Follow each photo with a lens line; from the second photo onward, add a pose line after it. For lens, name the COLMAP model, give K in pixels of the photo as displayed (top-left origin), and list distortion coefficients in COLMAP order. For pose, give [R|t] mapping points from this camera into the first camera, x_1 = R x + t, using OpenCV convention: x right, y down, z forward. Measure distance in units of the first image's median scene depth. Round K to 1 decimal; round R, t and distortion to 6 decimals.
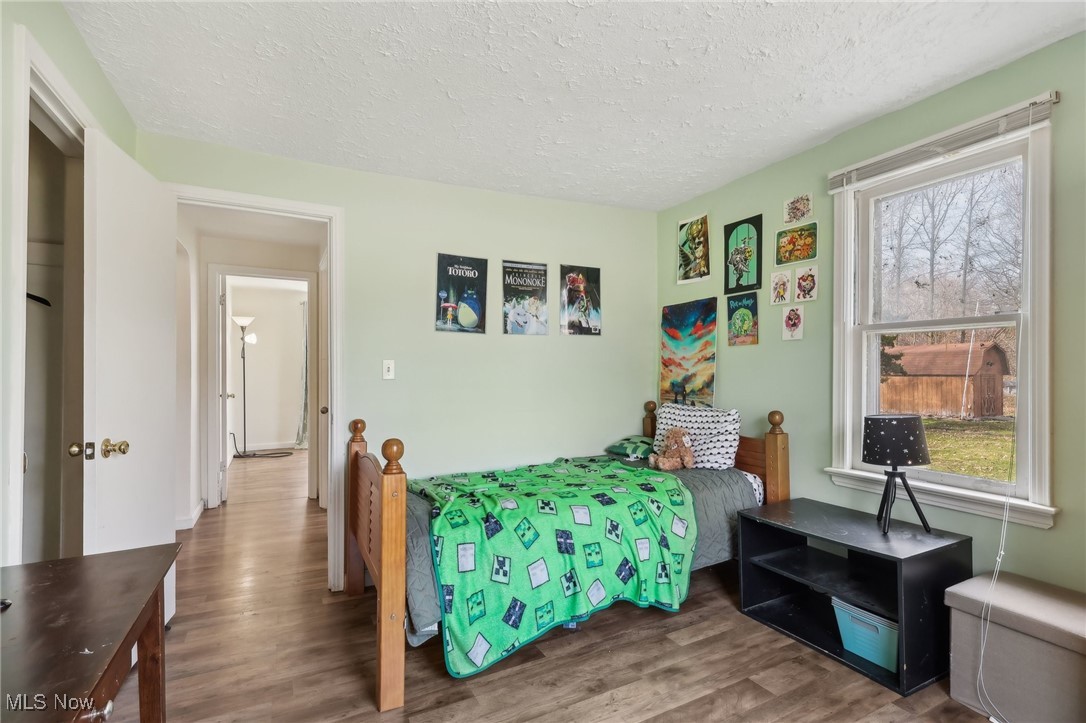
lens RADIAL K [[504.7, 0, 541.9], [0, 504.7, 365.8], [0, 0, 1]] dist [-0.002968, 0.001209]
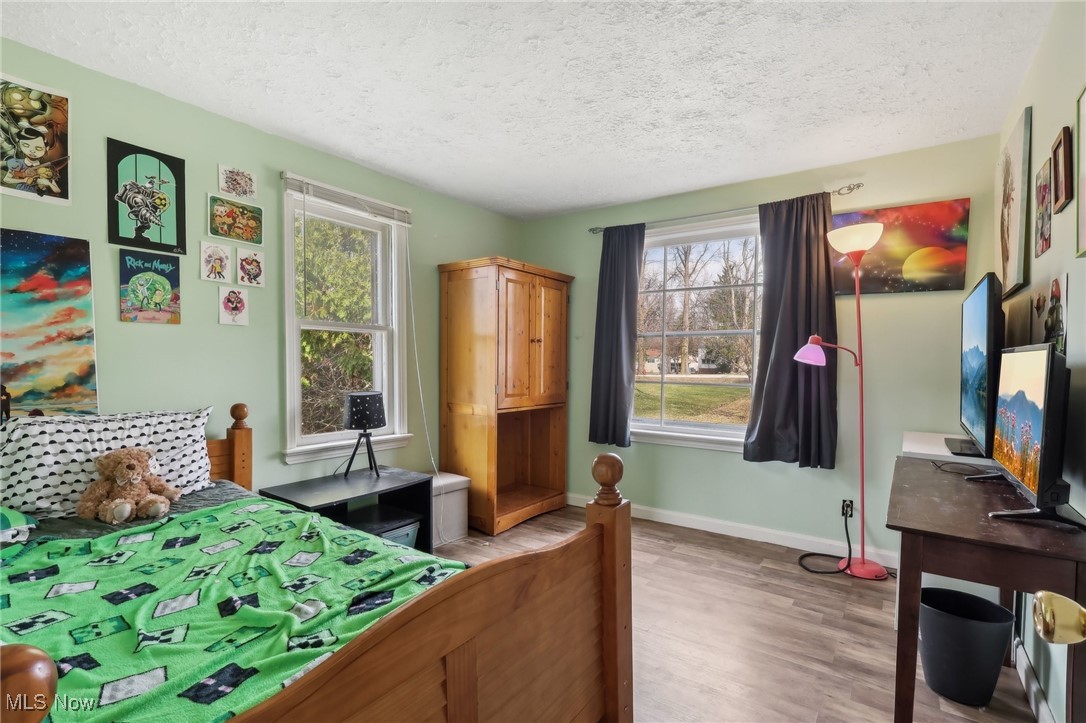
lens RADIAL K [[504.7, 0, 540.8], [0, 504.7, 368.7], [0, 0, 1]] dist [-0.002968, 0.001209]
pose [[-0.451907, -0.016038, 0.891921, -0.525731], [-0.018411, 0.999793, 0.008650, 0.008834], [-0.891875, -0.012512, -0.452109, 0.853395]]
